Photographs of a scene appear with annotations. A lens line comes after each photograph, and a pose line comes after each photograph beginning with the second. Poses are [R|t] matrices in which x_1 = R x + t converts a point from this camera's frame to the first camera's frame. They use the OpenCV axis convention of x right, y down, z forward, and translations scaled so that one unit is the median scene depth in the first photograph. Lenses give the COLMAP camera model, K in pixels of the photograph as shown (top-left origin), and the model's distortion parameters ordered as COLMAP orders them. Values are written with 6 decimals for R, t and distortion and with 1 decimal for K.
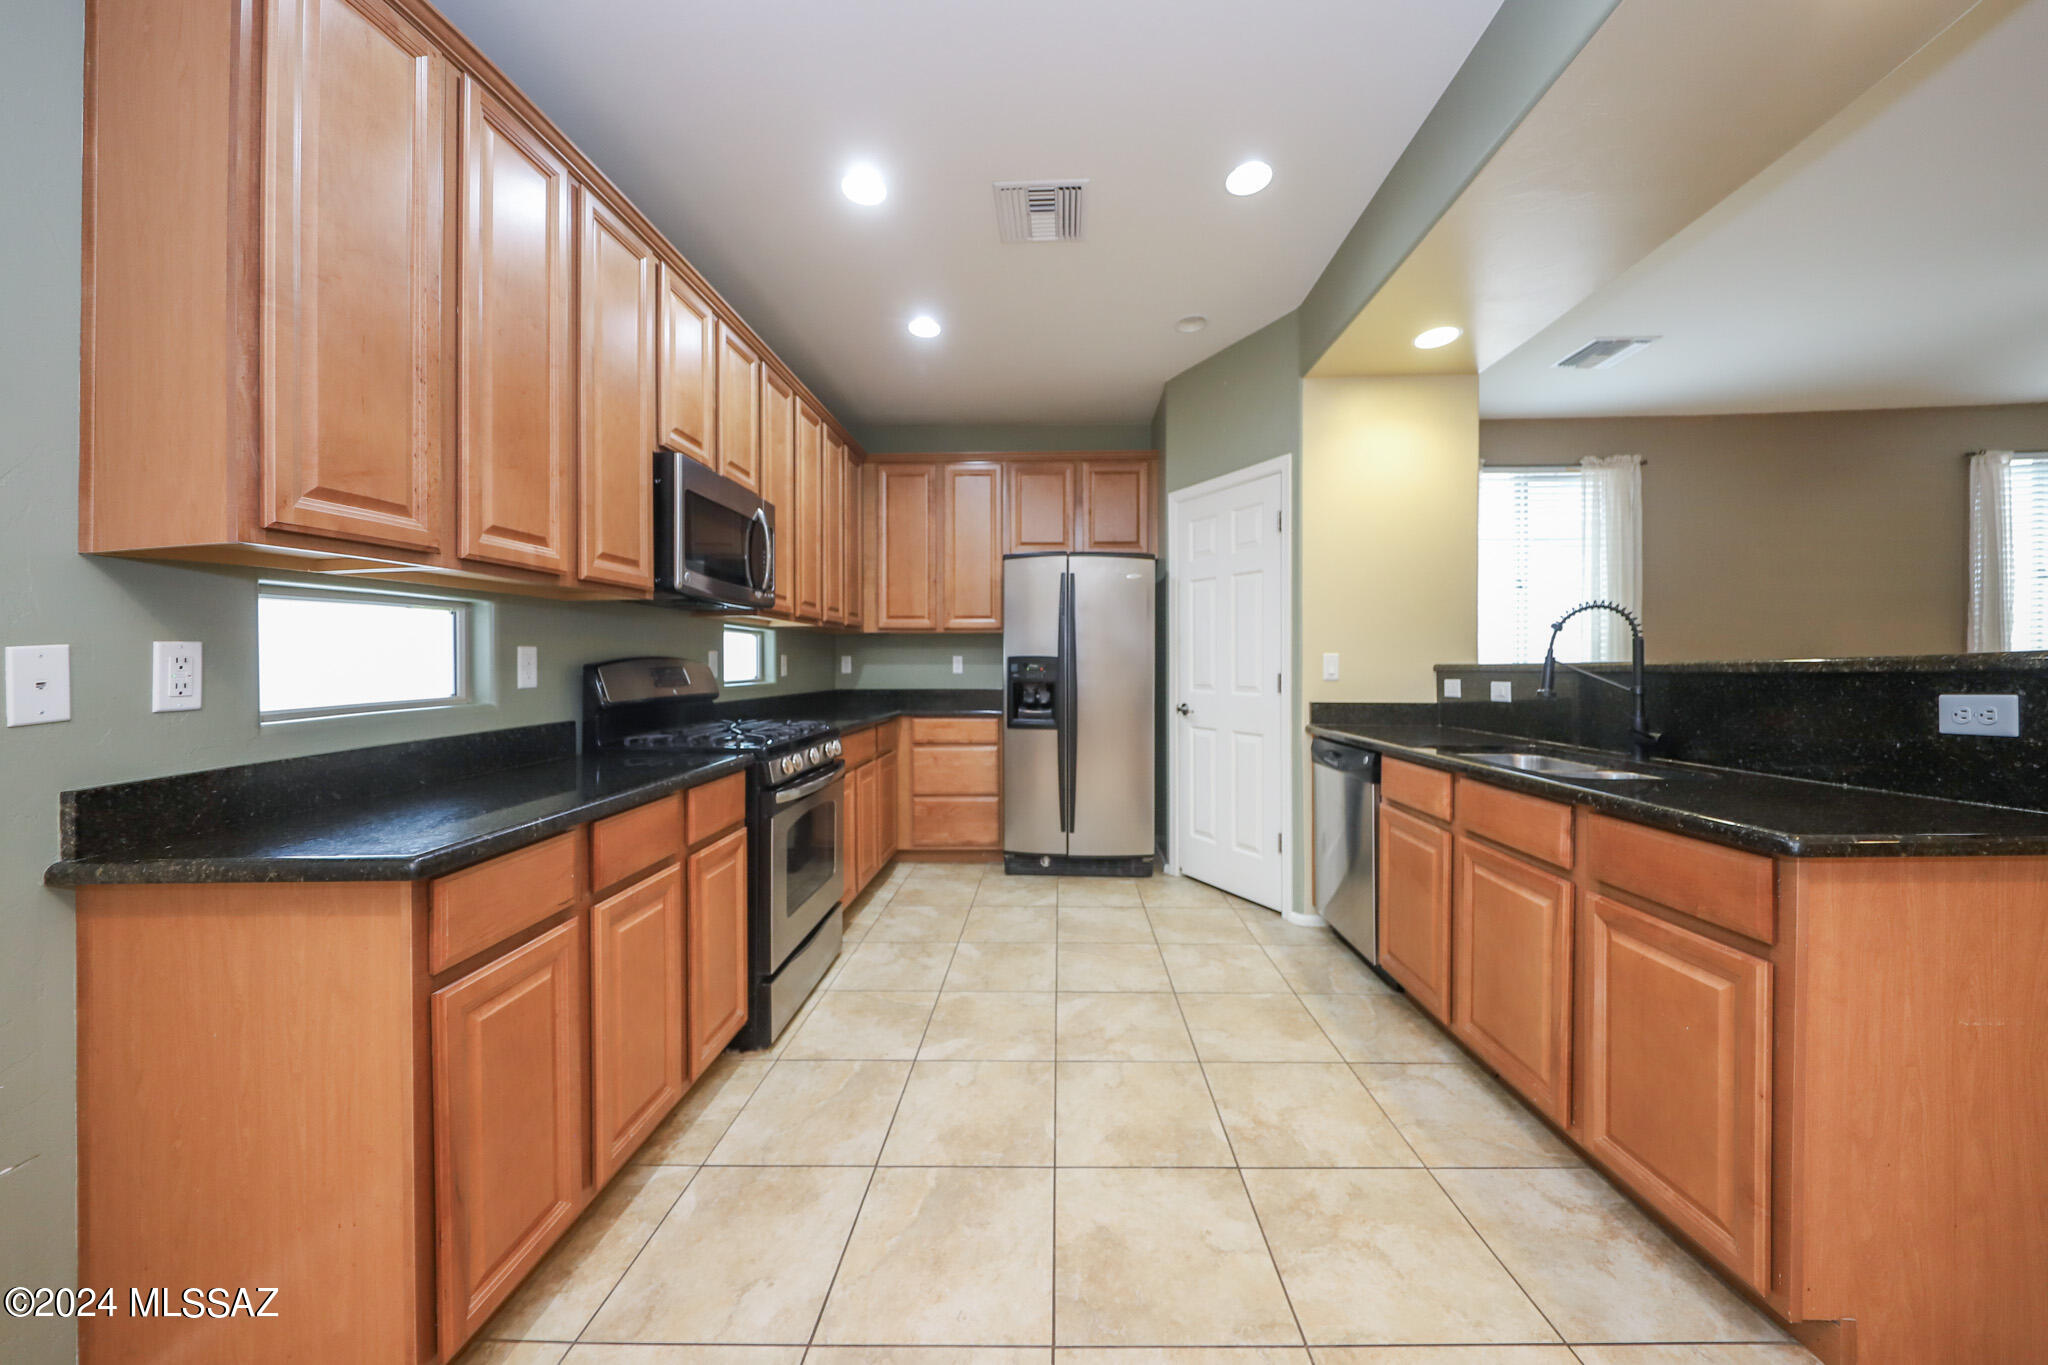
lens RADIAL K [[723.9, 0, 1093.1], [0, 723.9, 663.6], [0, 0, 1]] dist [-0.000928, -0.000268]
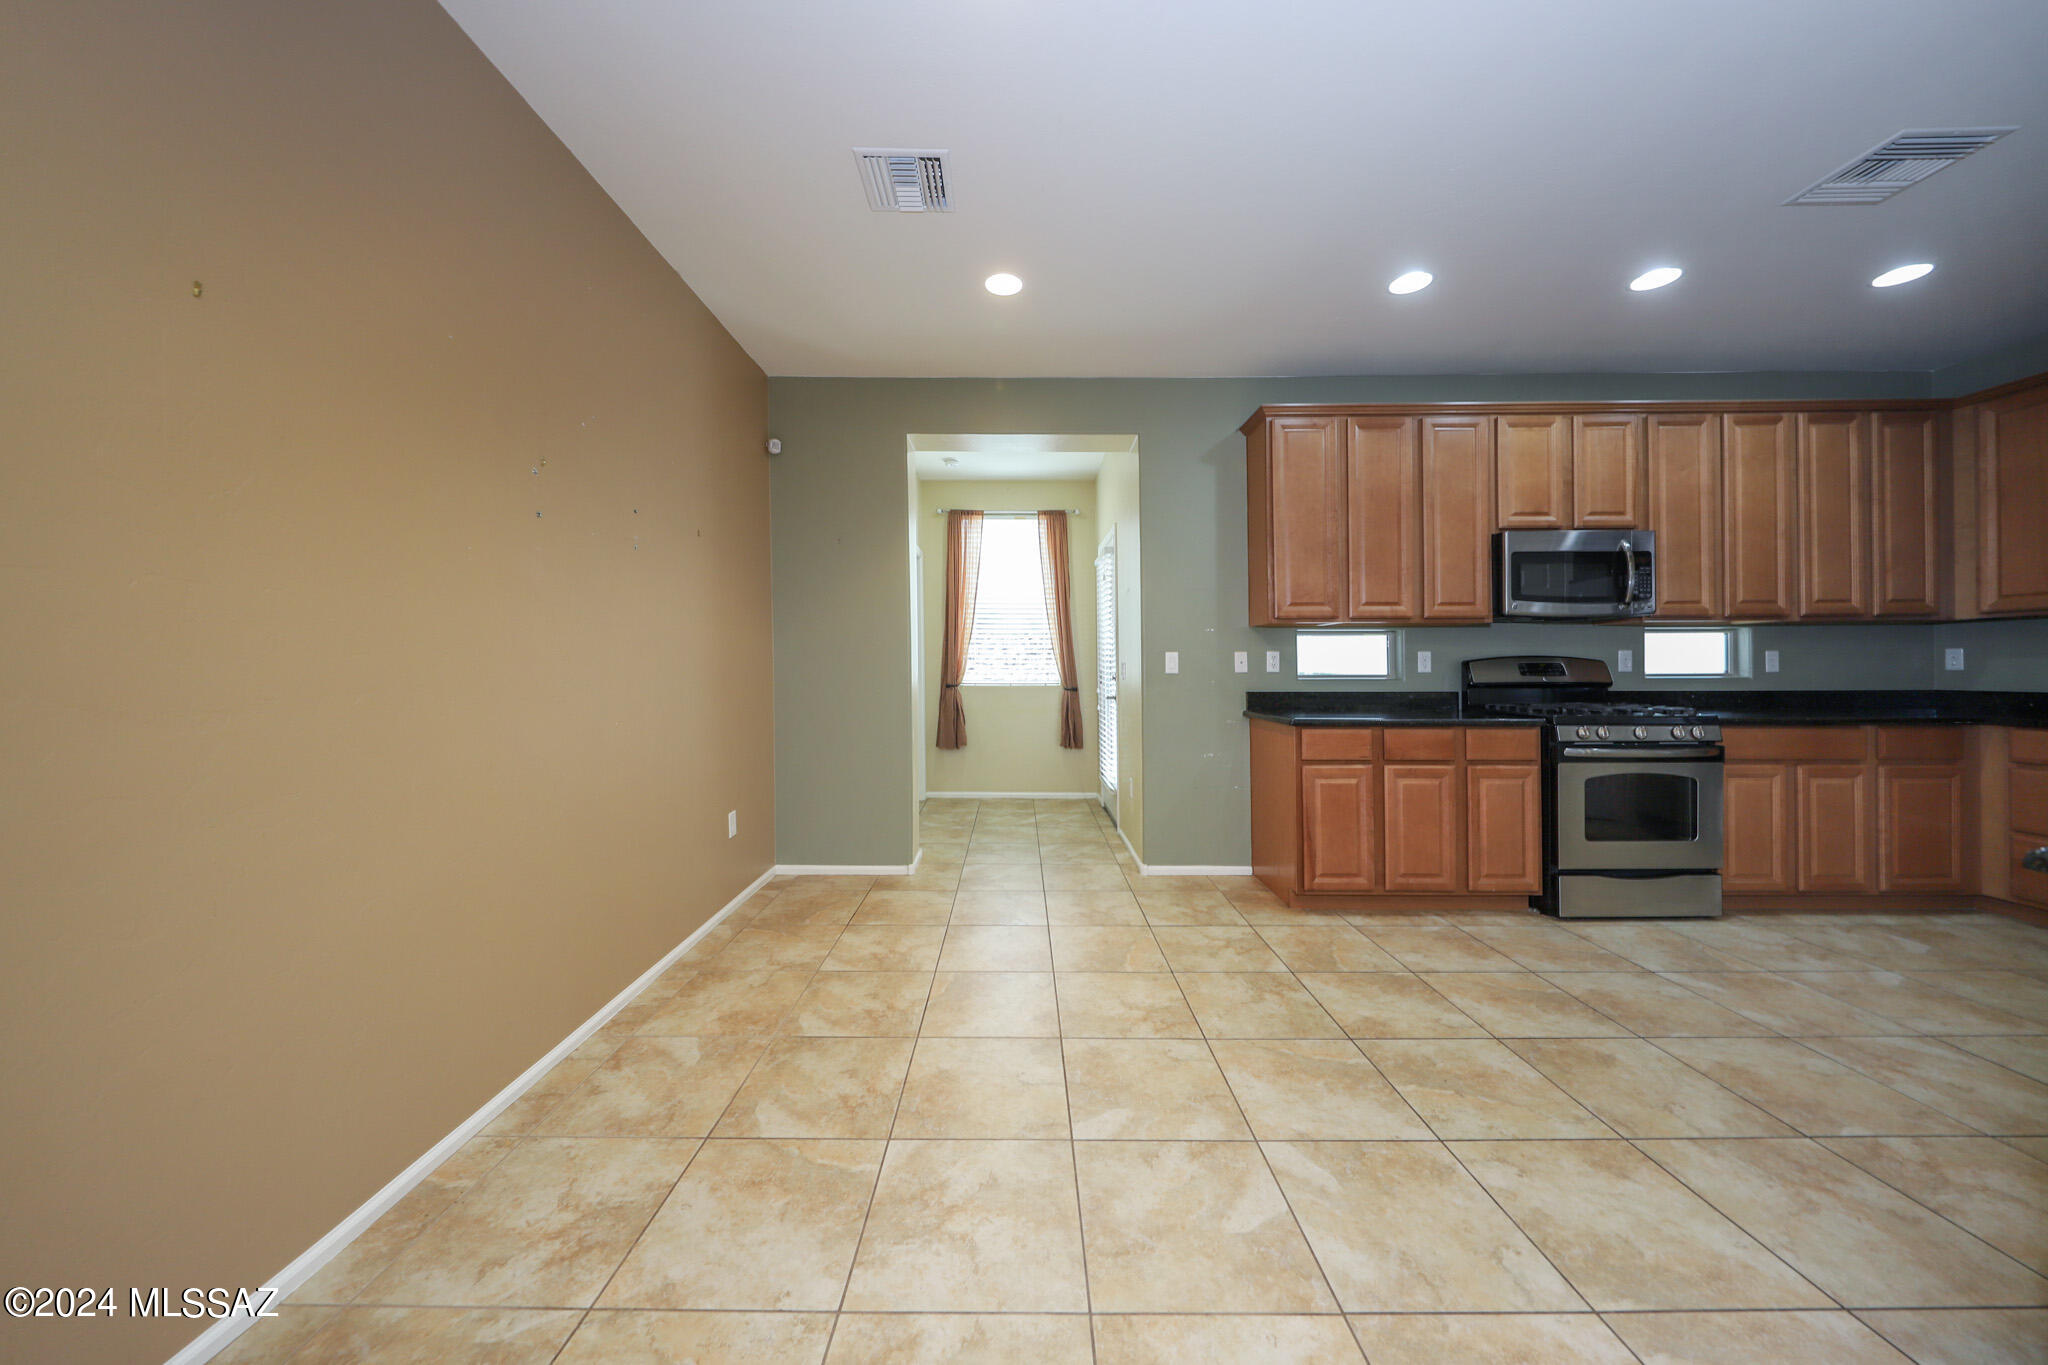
lens RADIAL K [[672.0, 0, 1060.3], [0, 672.0, 652.8], [0, 0, 1]] dist [0.007688, -0.001937]
pose [[0.074876, -0.018300, -0.997025, 0.616298], [0.005737, 0.999823, -0.017920, 0.004865], [0.997176, -0.004379, 0.074967, -0.084350]]
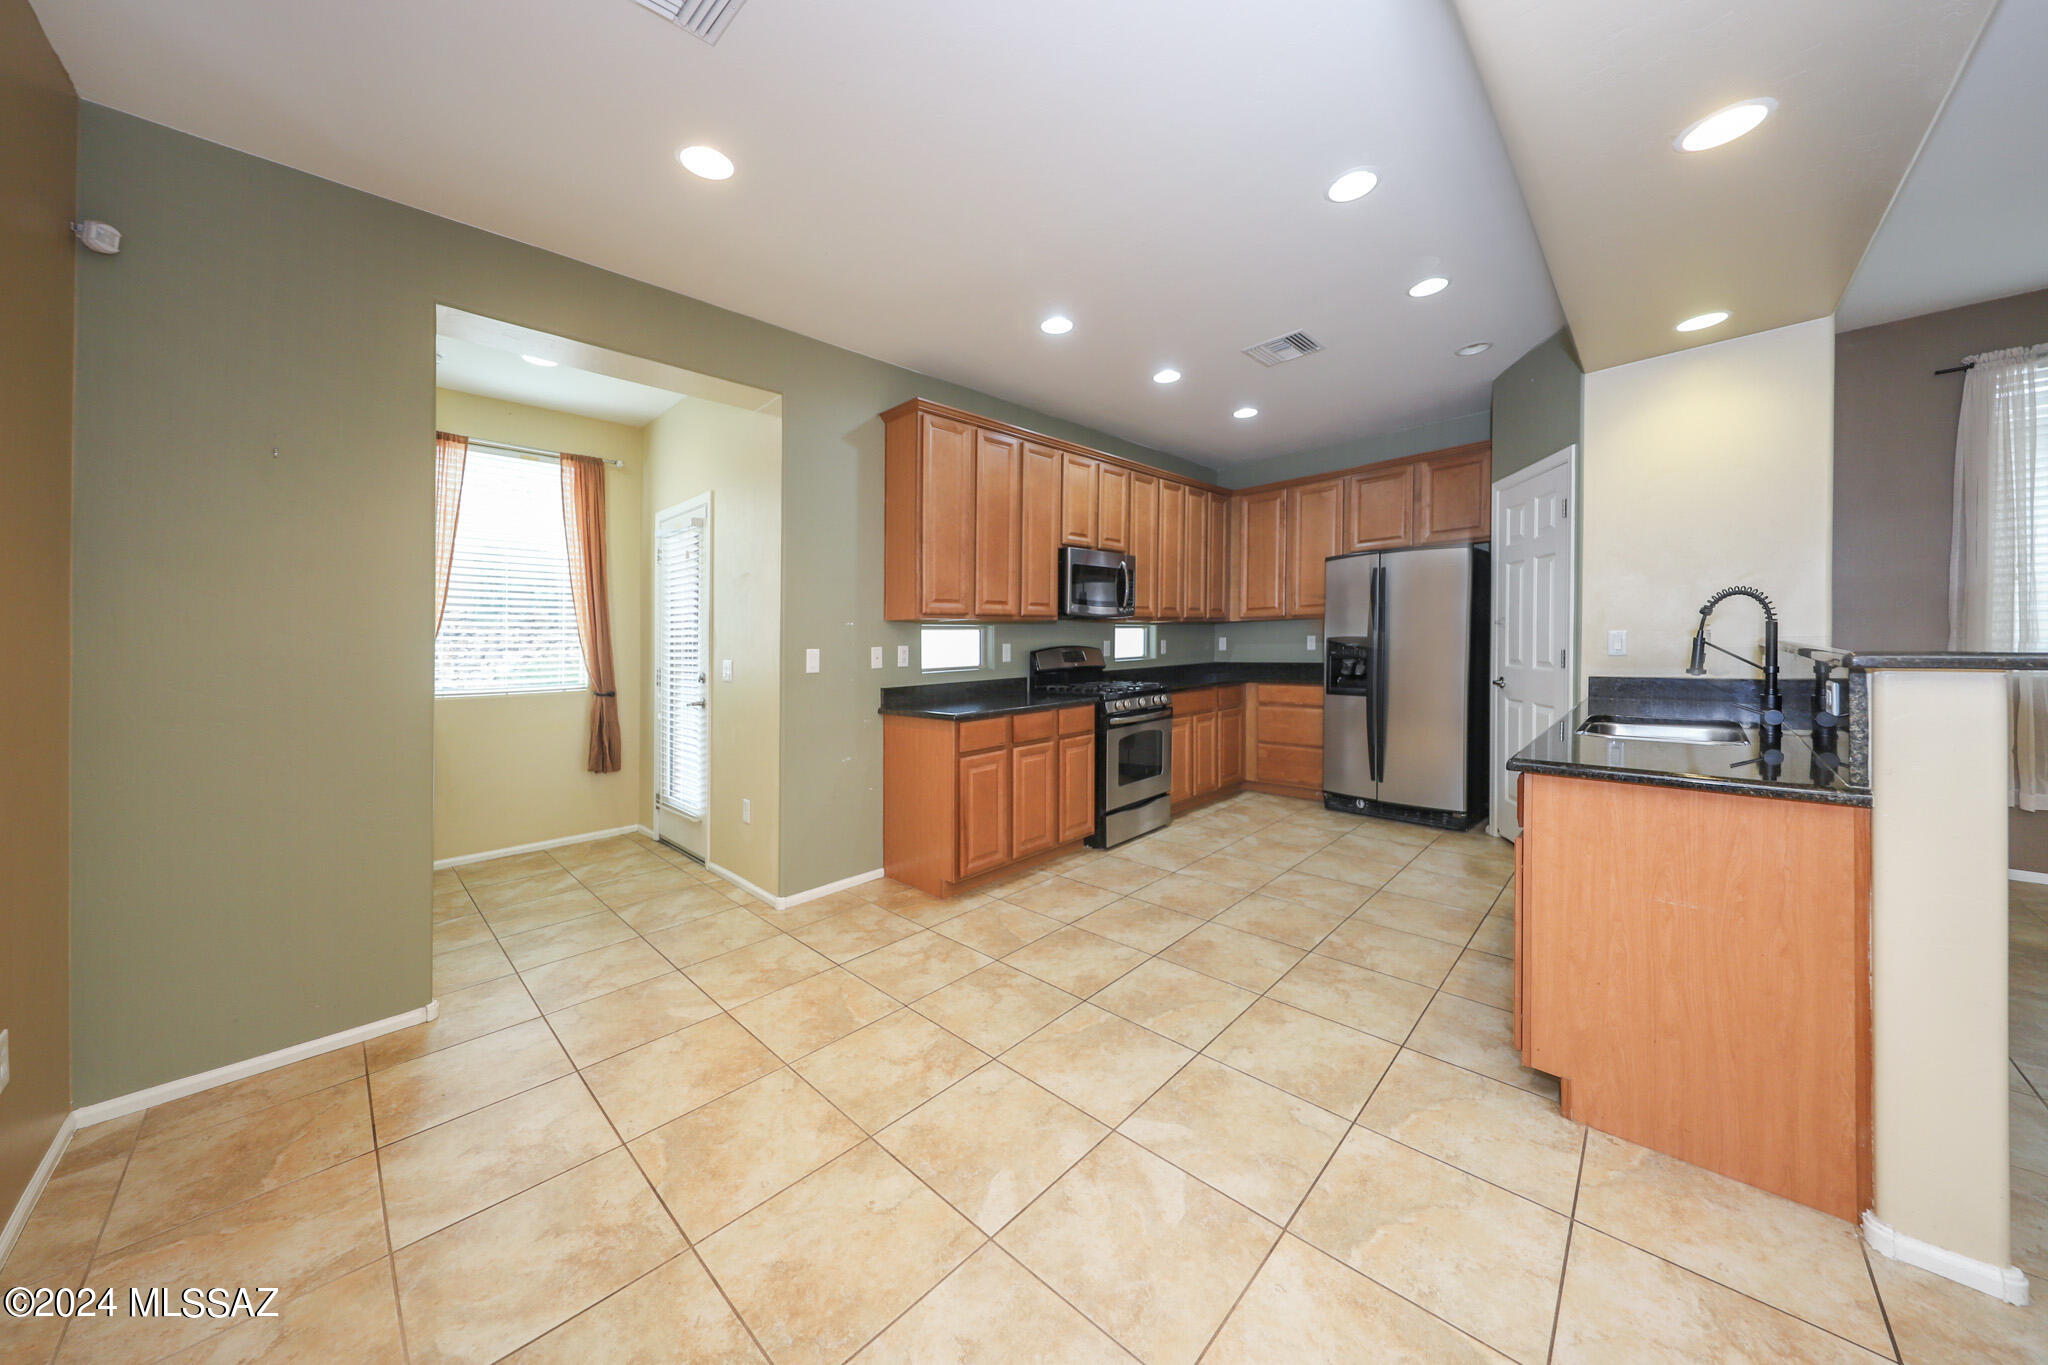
lens RADIAL K [[672.0, 0, 1040.7], [0, 672.0, 641.1], [0, 0, 1]] dist [0.007688, -0.001937]
pose [[0.751286, -0.011471, -0.659877, 0.431944], [0.017558, 0.999842, 0.002609, -0.022531], [0.659743, -0.013546, 0.751369, -0.324383]]
